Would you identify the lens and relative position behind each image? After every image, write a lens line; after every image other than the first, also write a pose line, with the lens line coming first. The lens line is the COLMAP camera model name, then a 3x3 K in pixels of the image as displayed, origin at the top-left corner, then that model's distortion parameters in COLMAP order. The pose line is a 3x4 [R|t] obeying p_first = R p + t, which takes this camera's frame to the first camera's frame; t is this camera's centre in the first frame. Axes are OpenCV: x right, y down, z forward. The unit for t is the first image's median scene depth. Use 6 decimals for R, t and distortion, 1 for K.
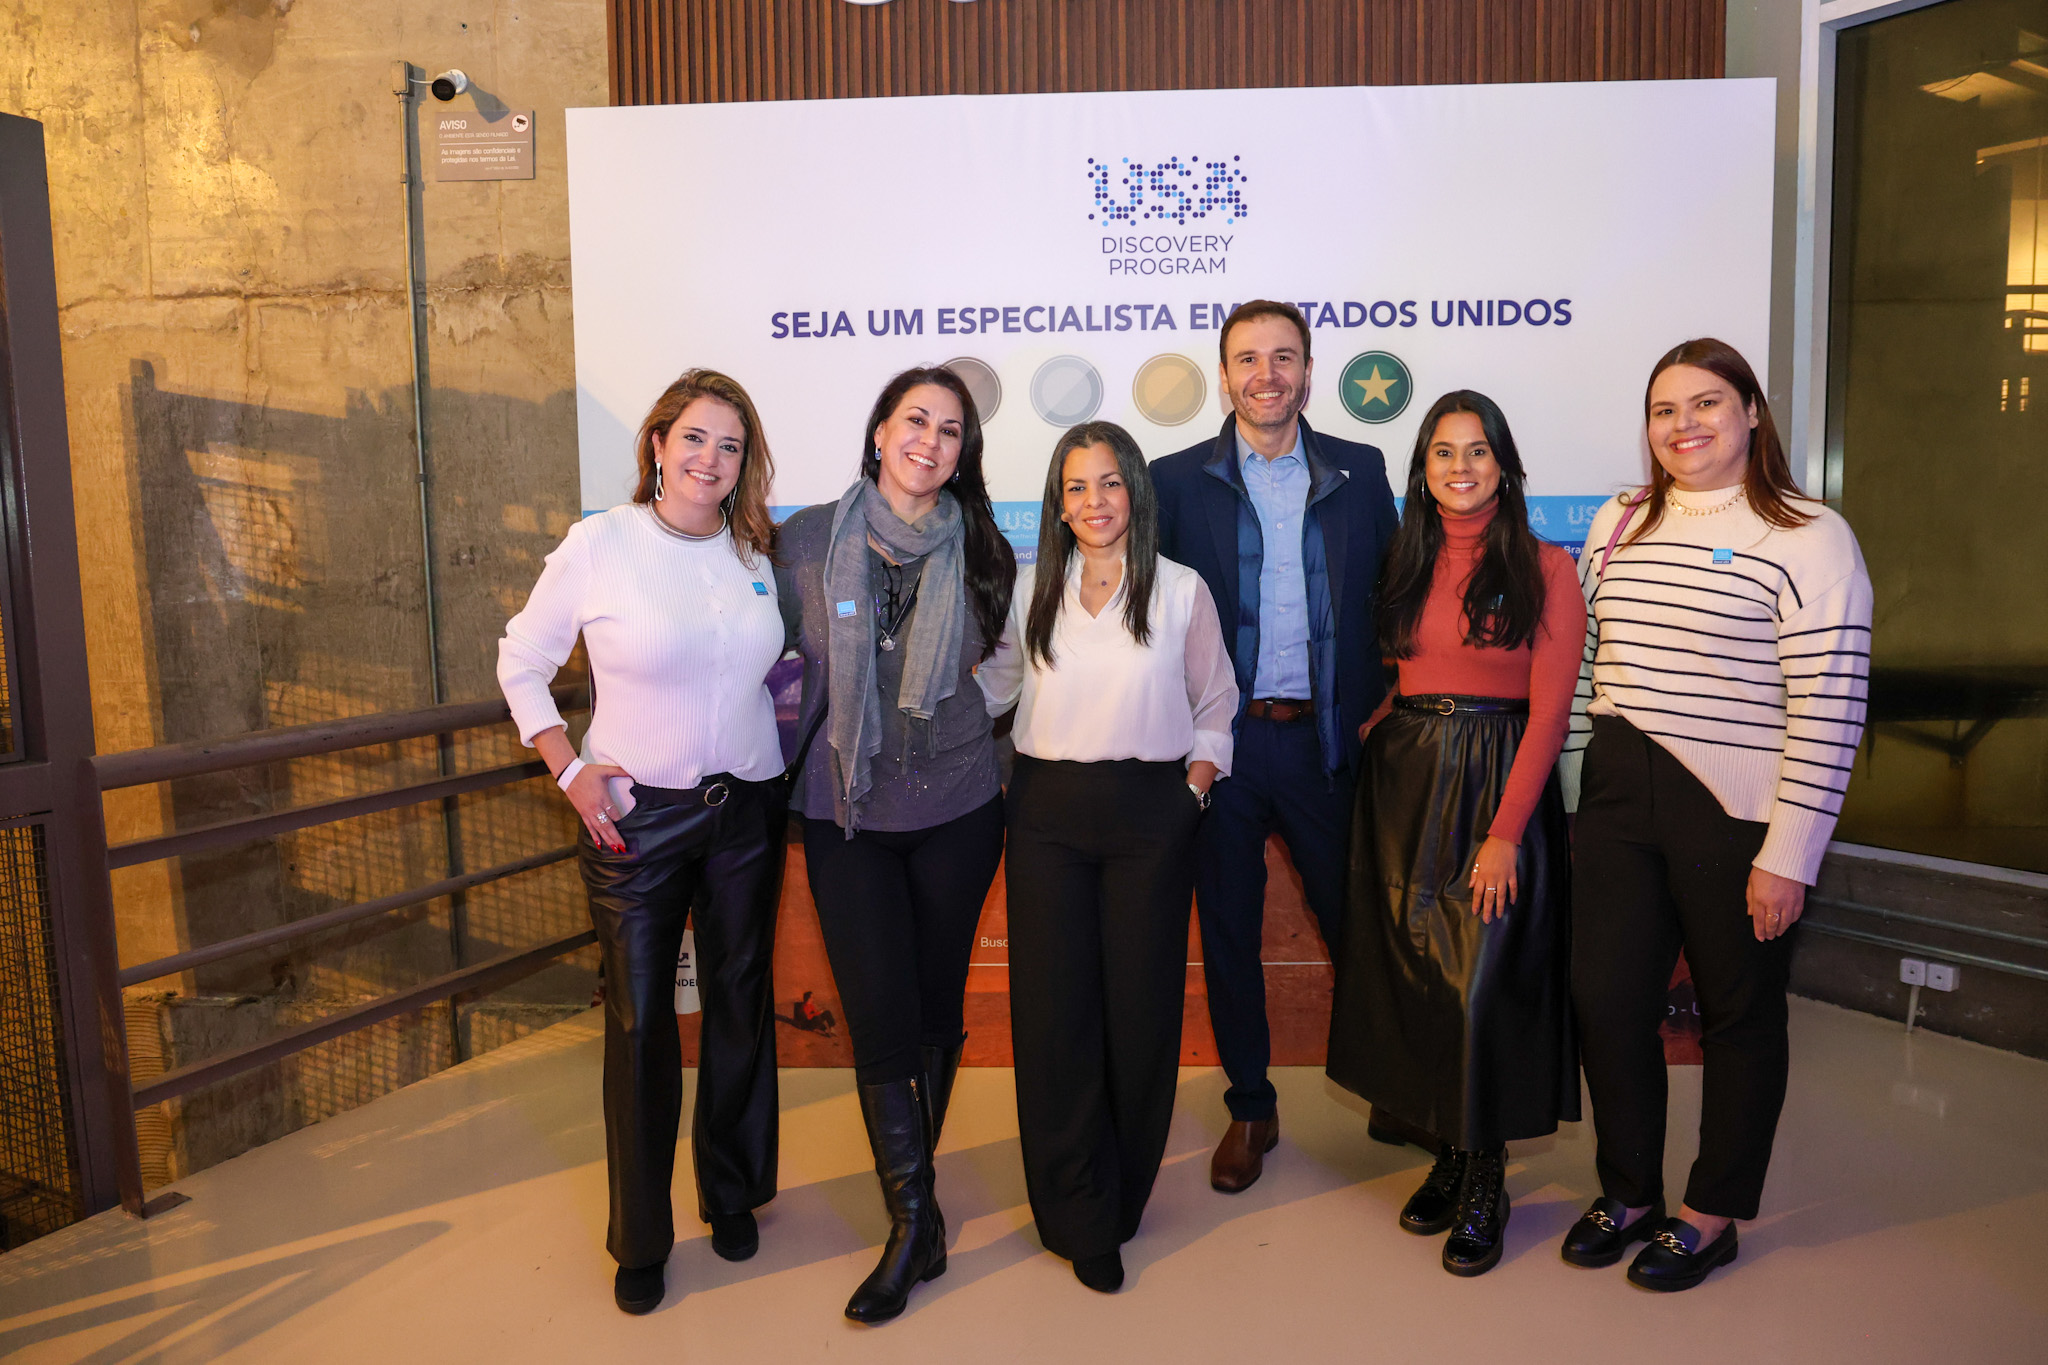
lens RADIAL K [[1478.5, 0, 1024.0], [0, 1478.5, 682.5], [0, 0, 1]] dist [-0.088175, 0.062517]
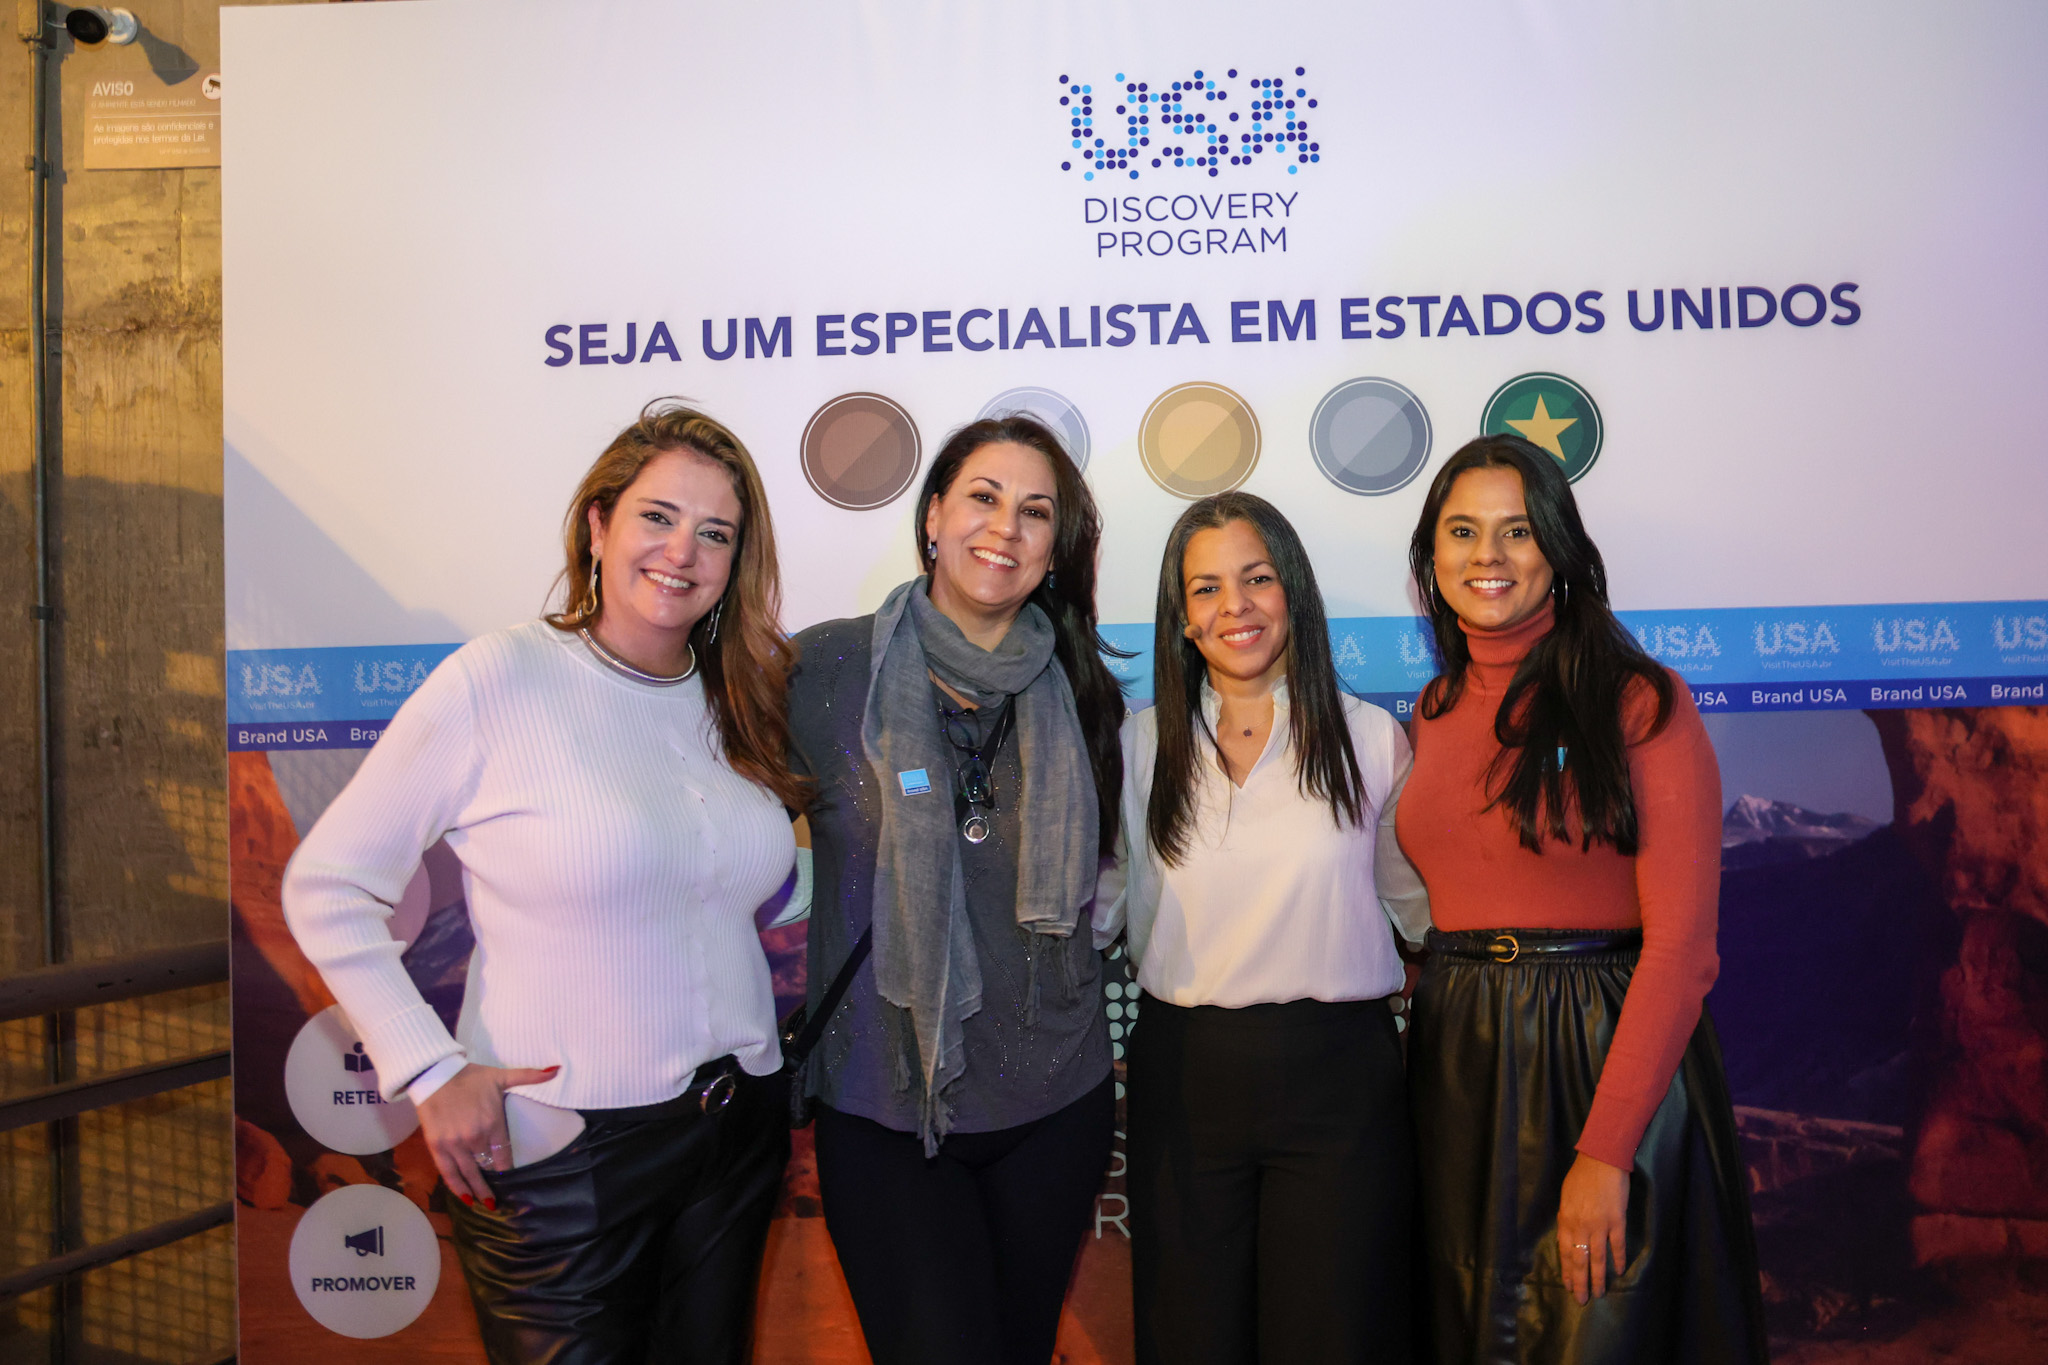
lens RADIAL K [[1510.0, 0, 1024.0], [0, 1510.0, 682.5], [0, 0, 1]] dist [-0.069734, 0.066336]
pose [[0.999886, -0.010970, 0.010388, 0.019324], [0.012225, 0.991486, -0.129637, -0.021737], [-0.008877, 0.129749, 0.991507, 0.403215]]
